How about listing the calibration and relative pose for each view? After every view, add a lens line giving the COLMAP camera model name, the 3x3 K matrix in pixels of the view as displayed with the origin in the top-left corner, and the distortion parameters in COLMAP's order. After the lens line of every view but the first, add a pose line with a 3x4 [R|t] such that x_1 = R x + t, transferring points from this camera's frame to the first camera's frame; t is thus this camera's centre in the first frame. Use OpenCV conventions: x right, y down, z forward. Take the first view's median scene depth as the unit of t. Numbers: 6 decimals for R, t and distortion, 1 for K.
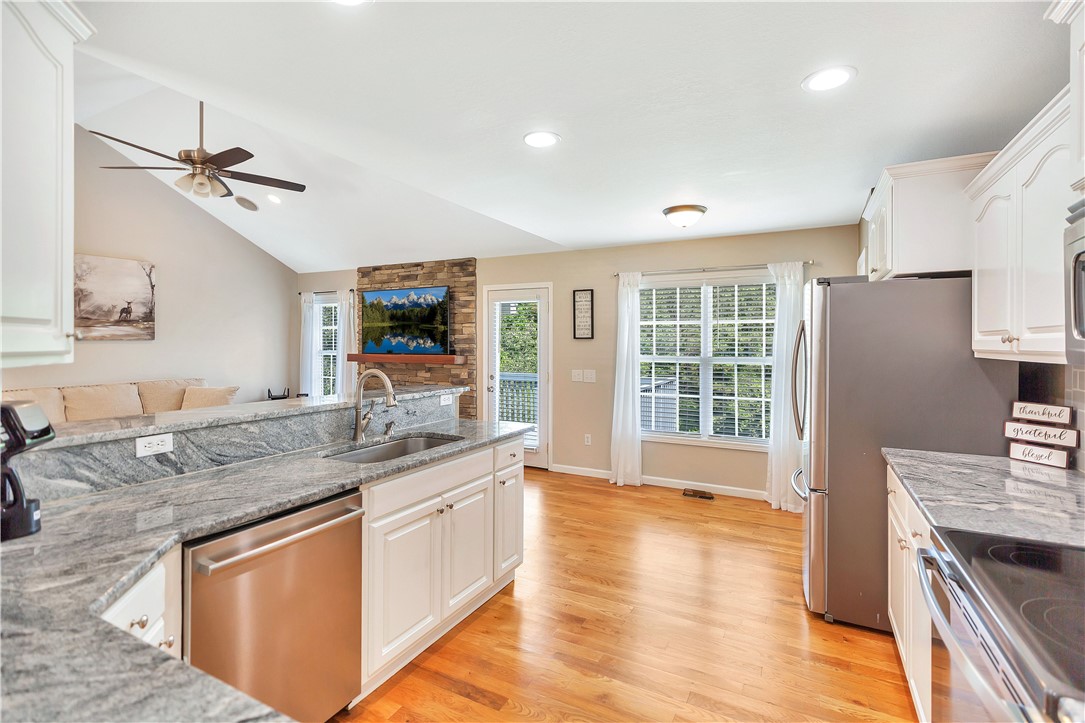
lens RADIAL K [[494.6, 0, 551.2], [0, 494.6, 337.2], [0, 0, 1]] dist [0.005743, -0.000445]
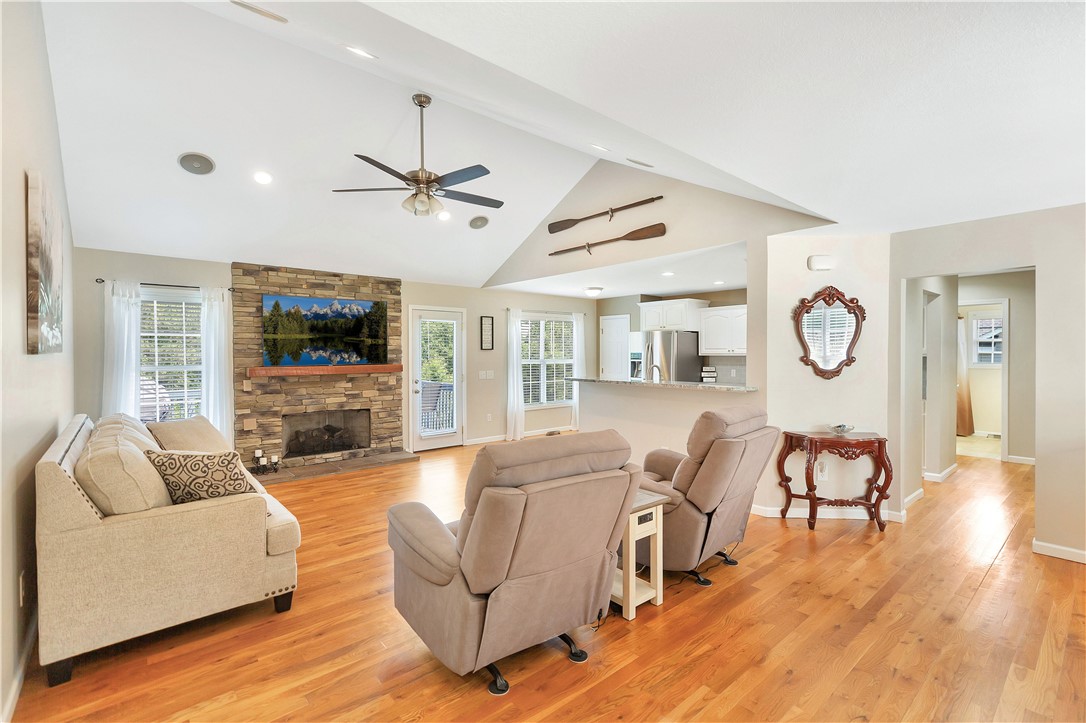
lens RADIAL K [[495.0, 0, 548.4], [0, 495.0, 353.0], [0, 0, 1]] dist [0.005743, -0.000445]
pose [[0.374922, -0.008392, 0.927018, -1.200630], [-0.005639, 0.999920, 0.011332, -0.005026], [-0.927039, -0.009477, 0.374844, 0.273151]]
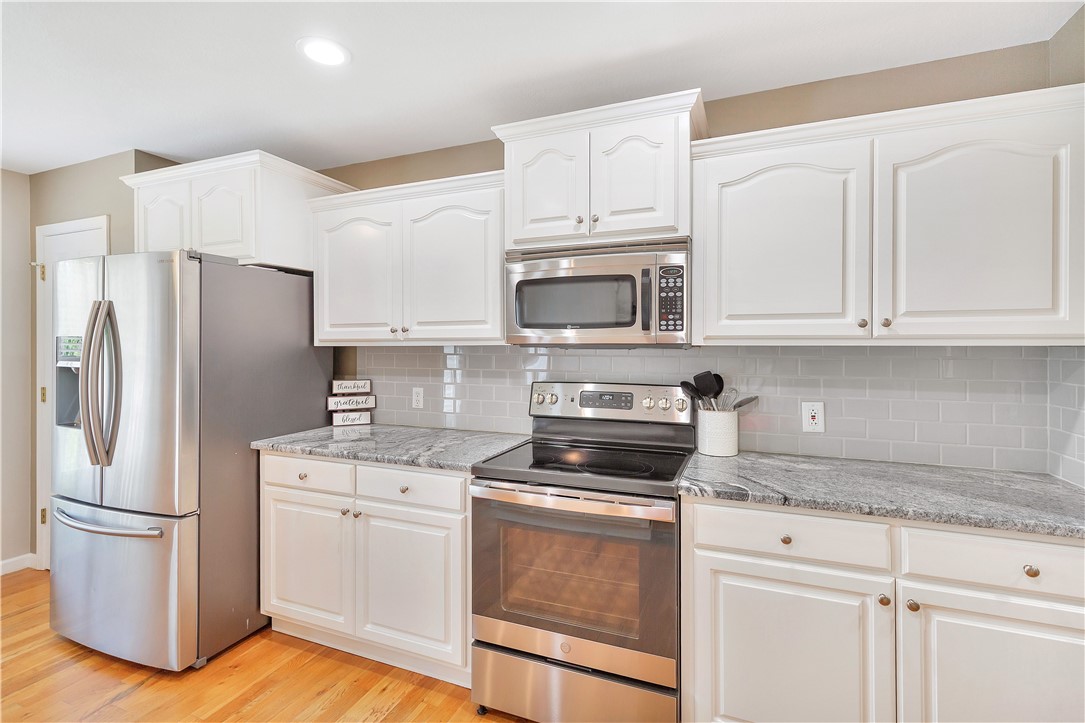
lens RADIAL K [[494.6, 0, 547.2], [0, 494.6, 343.5], [0, 0, 1]] dist [0.005743, -0.000445]
pose [[-0.093571, -0.003861, 0.995605, -0.147557], [-0.010969, 0.999936, 0.002847, 0.010272], [-0.995552, -0.010654, -0.093607, 0.232638]]
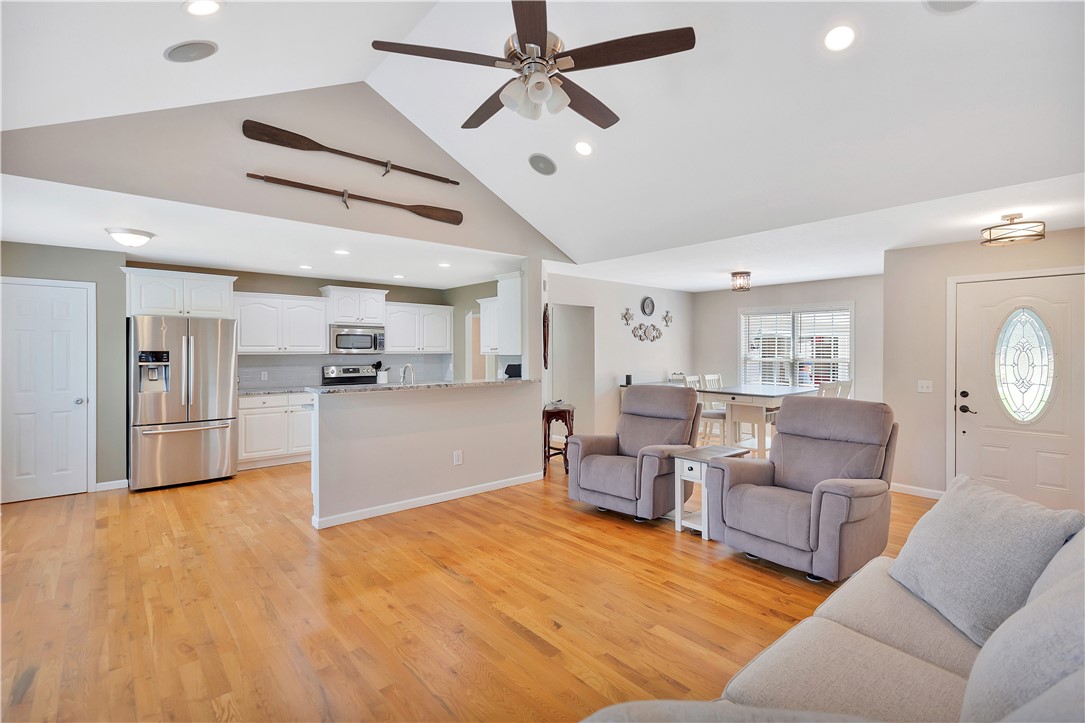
lens RADIAL K [[510.4, 0, 540.8], [0, 510.4, 348.9], [0, 0, 1]] dist [0.004792, 0.002367]
pose [[-0.924920, -0.003189, 0.380150, -0.723642], [-0.008083, 0.999904, -0.011278, 0.010525], [-0.380077, -0.013504, -0.924856, 1.203267]]
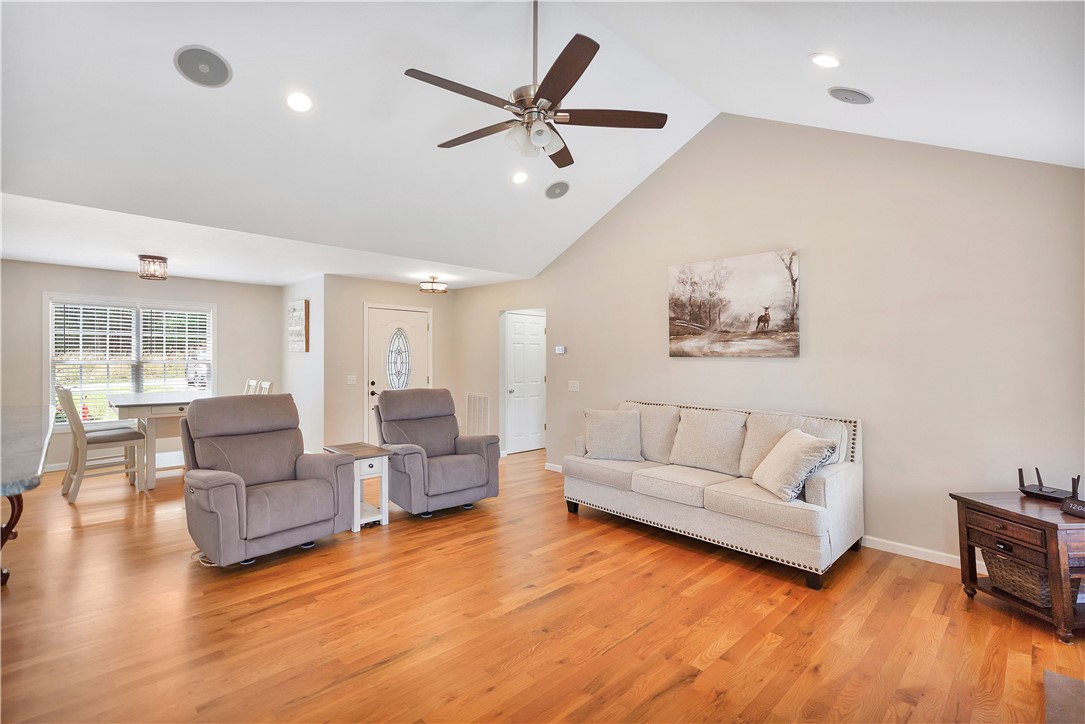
lens RADIAL K [[494.6, 0, 551.6], [0, 494.6, 354.2], [0, 0, 1]] dist [0.005743, -0.000445]
pose [[-0.300801, -0.009858, -0.953636, -0.023818], [-0.001650, 0.999950, -0.009817, 0.009694], [0.953685, -0.001379, -0.300803, 0.936864]]
